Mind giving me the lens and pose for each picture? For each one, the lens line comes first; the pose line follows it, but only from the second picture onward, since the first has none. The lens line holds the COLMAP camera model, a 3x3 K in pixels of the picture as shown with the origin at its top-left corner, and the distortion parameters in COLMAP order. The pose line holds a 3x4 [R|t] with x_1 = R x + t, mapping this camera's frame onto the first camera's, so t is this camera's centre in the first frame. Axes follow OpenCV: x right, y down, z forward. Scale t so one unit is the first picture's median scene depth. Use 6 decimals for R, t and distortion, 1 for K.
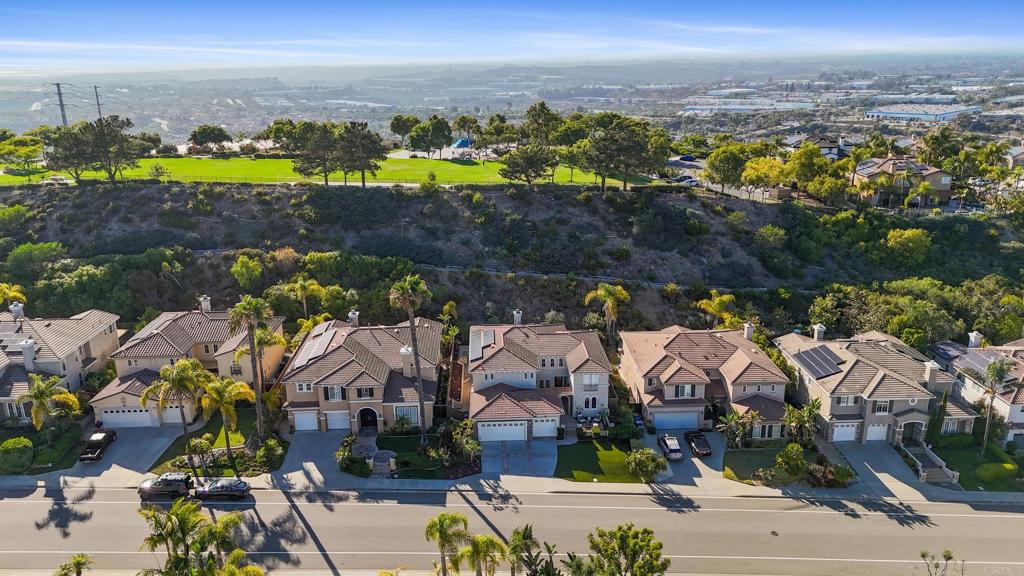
lens RADIAL K [[768.9, 0, 510.7], [0, 768.9, 288.6], [0, 0, 1]] dist [0.044205, -0.003877]
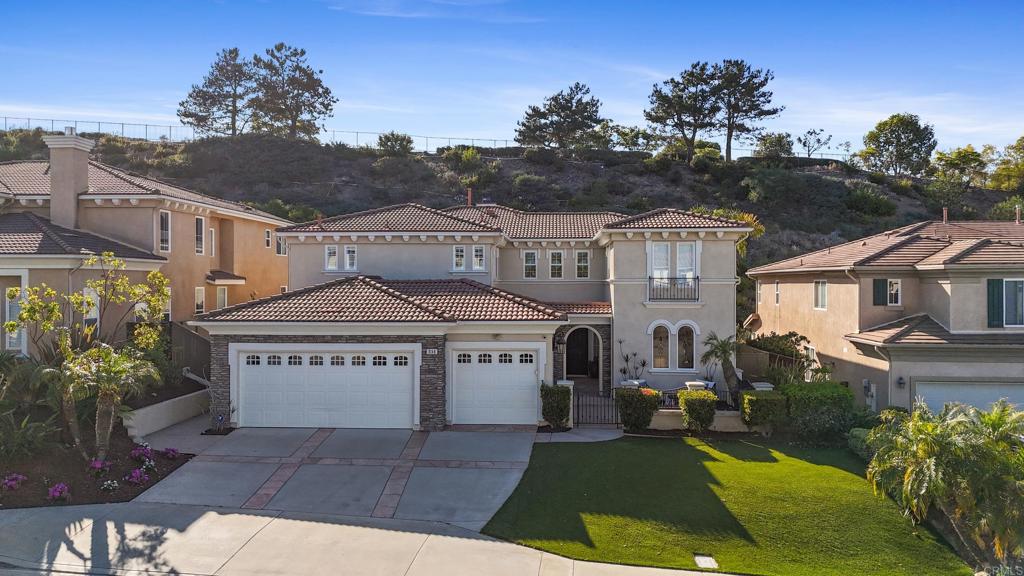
lens RADIAL K [[768.9, 0, 510.9], [0, 768.9, 288.5], [0, 0, 1]] dist [0.044205, -0.003877]
pose [[0.994509, 0.015397, -0.103517, 0.081398], [-0.044421, 0.957701, -0.284316, 0.238242], [0.094761, 0.287353, 0.953126, 0.796884]]
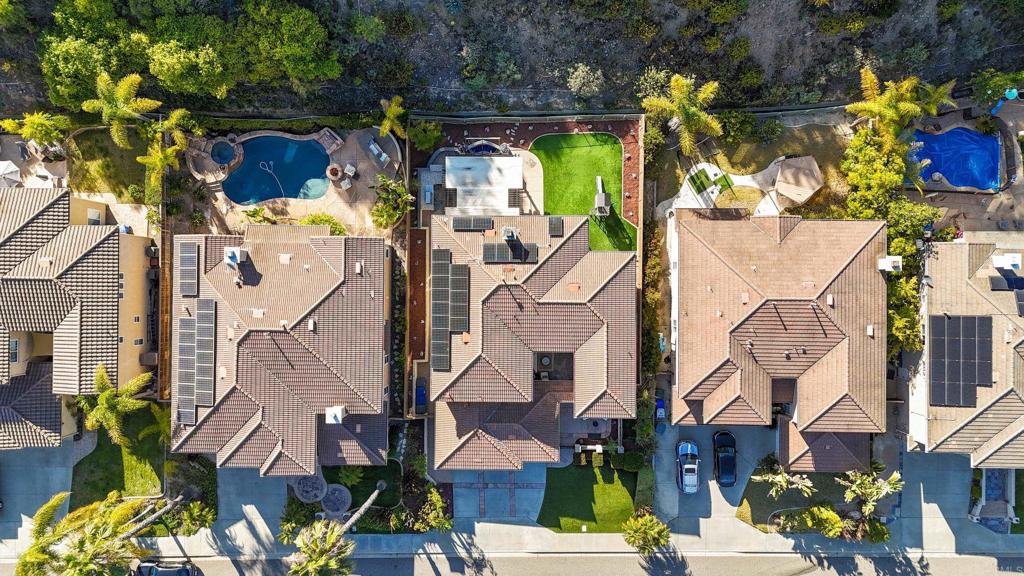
lens RADIAL K [[768.9, 0, 517.9], [0, 768.9, 282.0], [0, 0, 1]] dist [0.044205, -0.003877]
pose [[0.998630, 0.052114, -0.004710, 0.023990], [-0.010041, 0.279199, 0.960181, -0.660219], [0.051354, -0.958818, 0.279339, 1.011793]]
